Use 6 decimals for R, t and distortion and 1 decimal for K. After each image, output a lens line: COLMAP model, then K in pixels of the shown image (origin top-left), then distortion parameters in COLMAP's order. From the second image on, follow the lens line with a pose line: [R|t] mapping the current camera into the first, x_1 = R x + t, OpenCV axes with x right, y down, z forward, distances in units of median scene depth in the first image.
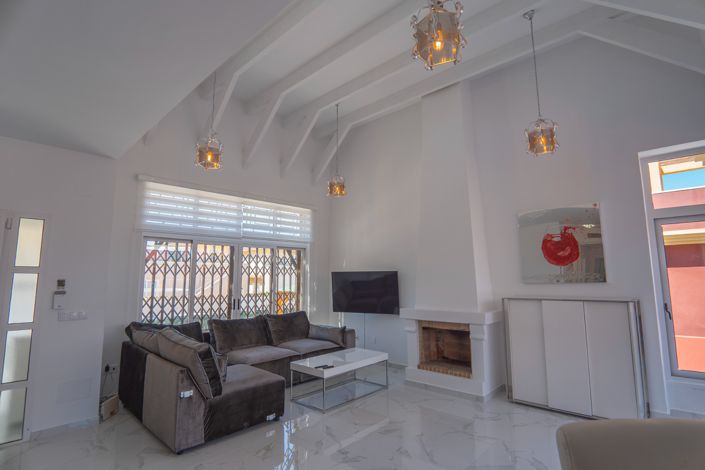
lens RADIAL K [[354.2, 0, 363.7], [0, 354.2, 232.4], [0, 0, 1]] dist [-0.022078, -0.000191]
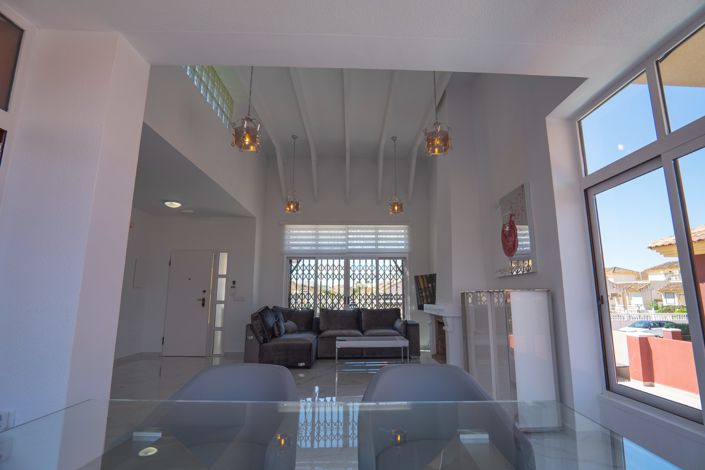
lens RADIAL K [[346.3, 0, 357.8], [0, 346.3, 233.1], [0, 0, 1]] dist [-0.001770, -0.000267]
pose [[0.688351, -0.119449, -0.715475, 0.800420], [0.088236, 0.992812, -0.080860, 0.059679], [0.719991, -0.007470, 0.693943, 0.069915]]
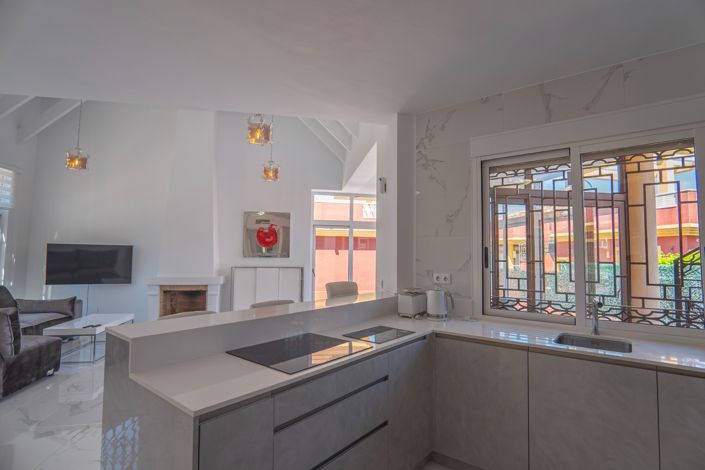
lens RADIAL K [[346.3, 0, 357.8], [0, 346.3, 233.1], [0, 0, 1]] dist [-0.001770, -0.000267]
pose [[0.620706, 0.066062, 0.781256, -0.382664], [-0.119705, 0.992747, 0.011160, -0.034346], [-0.774852, -0.100447, 0.624112, -0.290910]]
